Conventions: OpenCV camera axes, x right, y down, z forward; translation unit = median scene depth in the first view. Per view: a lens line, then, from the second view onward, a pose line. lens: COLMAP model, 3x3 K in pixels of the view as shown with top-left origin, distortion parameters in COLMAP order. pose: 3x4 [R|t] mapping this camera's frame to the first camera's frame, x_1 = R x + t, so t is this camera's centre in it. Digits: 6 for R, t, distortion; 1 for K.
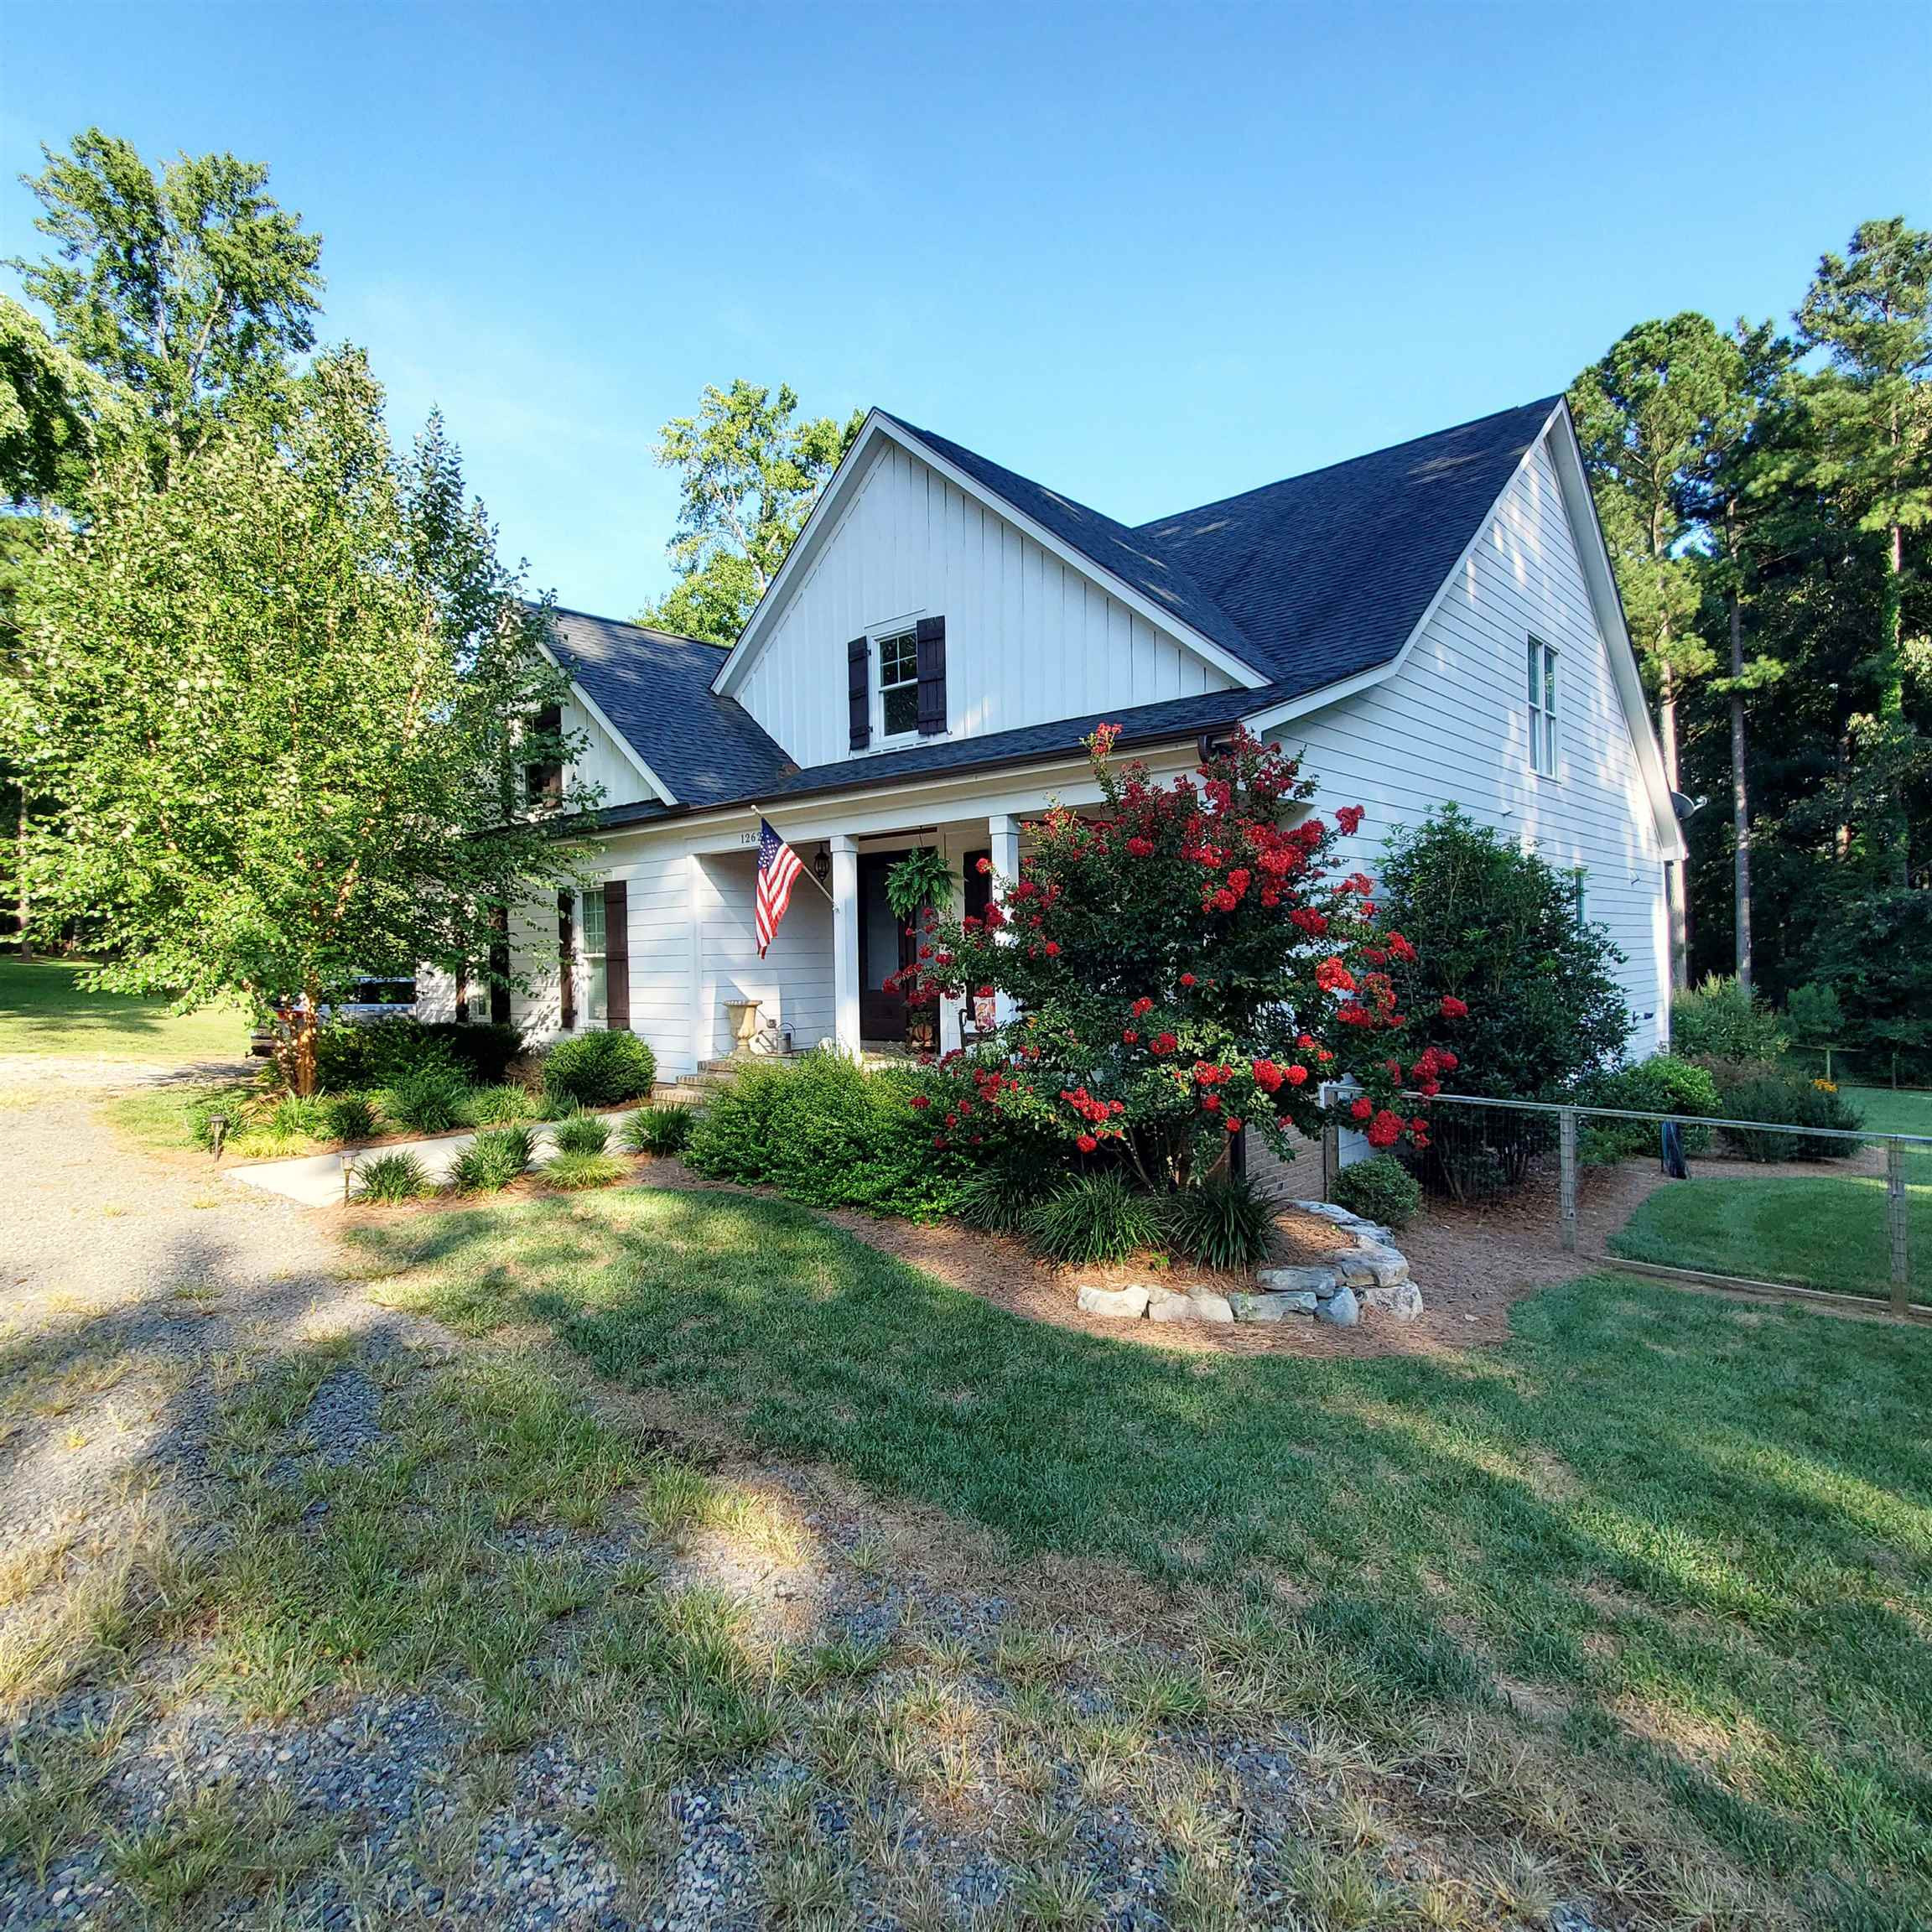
lens RADIAL K [[1180.5, 0, 966.0], [0, 1180.5, 966.0], [0, 0, 1]] dist [0.002753, 0.002048]
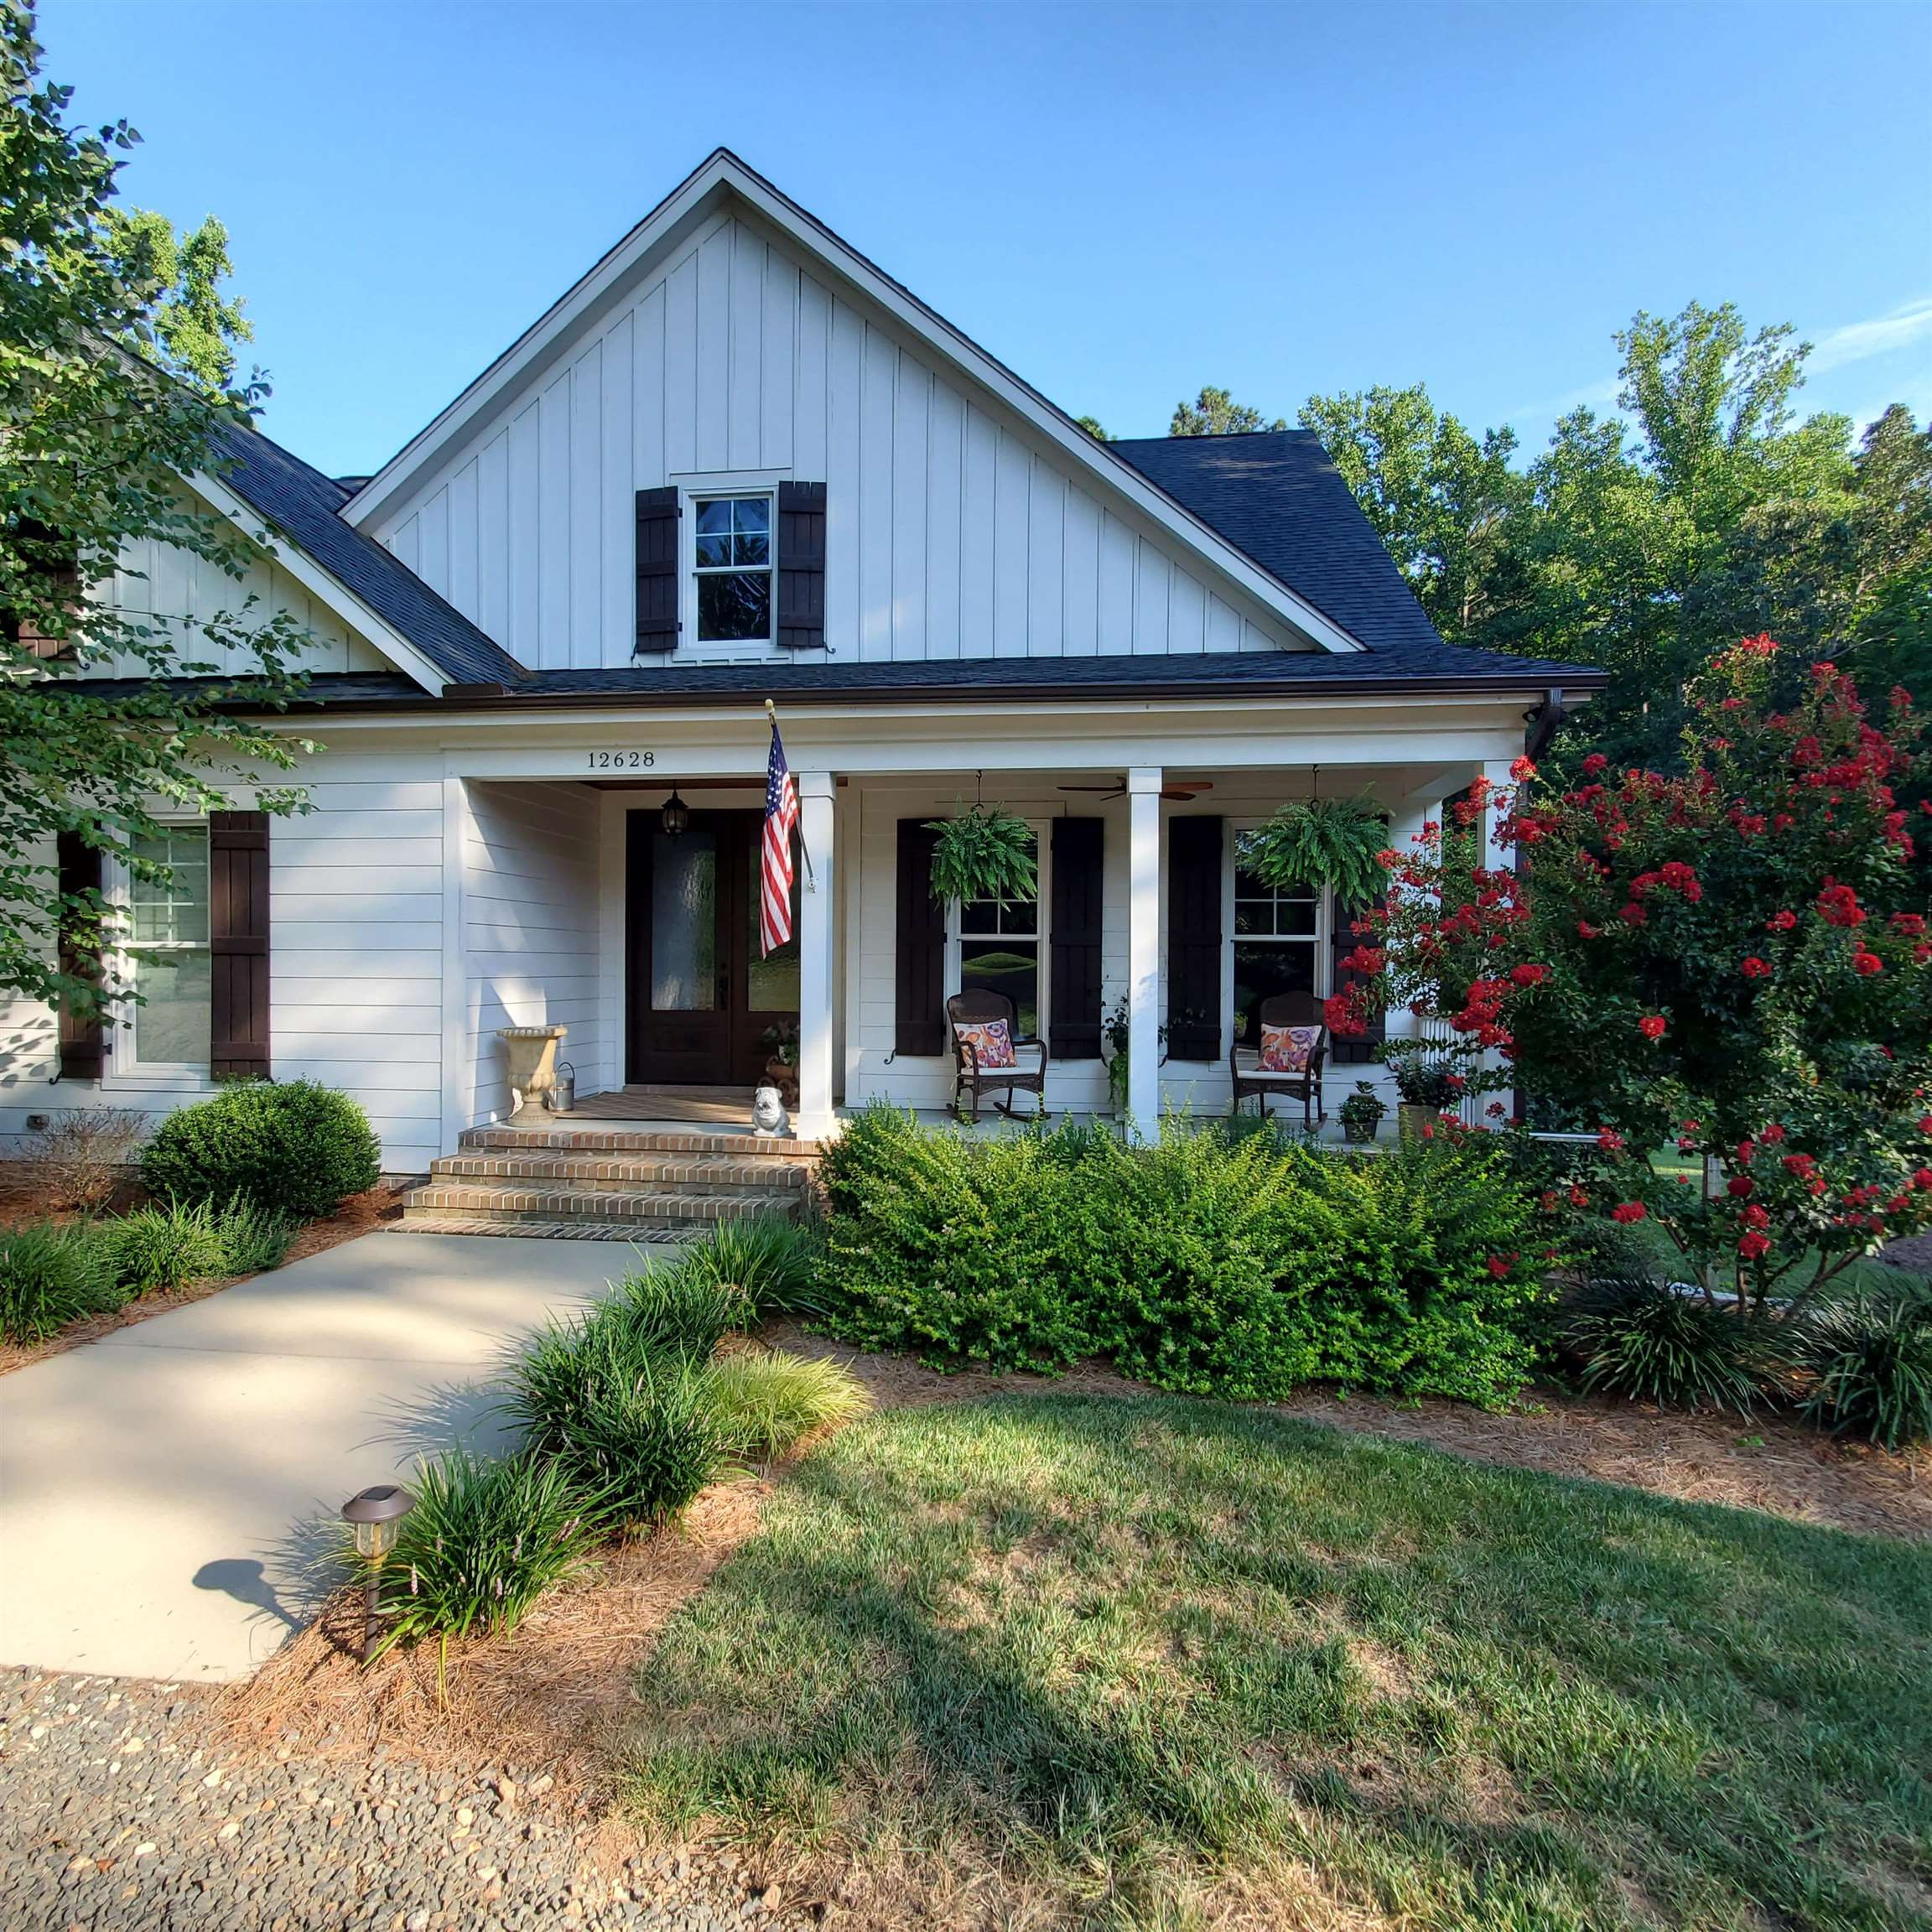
lens RADIAL K [[1145.2, 0, 966.0], [0, 1145.2, 966.0], [0, 0, 1]] dist [0.029119, -0.000462]
pose [[0.829294, 0.023668, 0.558312, -0.317866], [-0.021582, 0.999714, -0.010322, -0.001103], [-0.558396, -0.003490, 0.829567, 0.365077]]
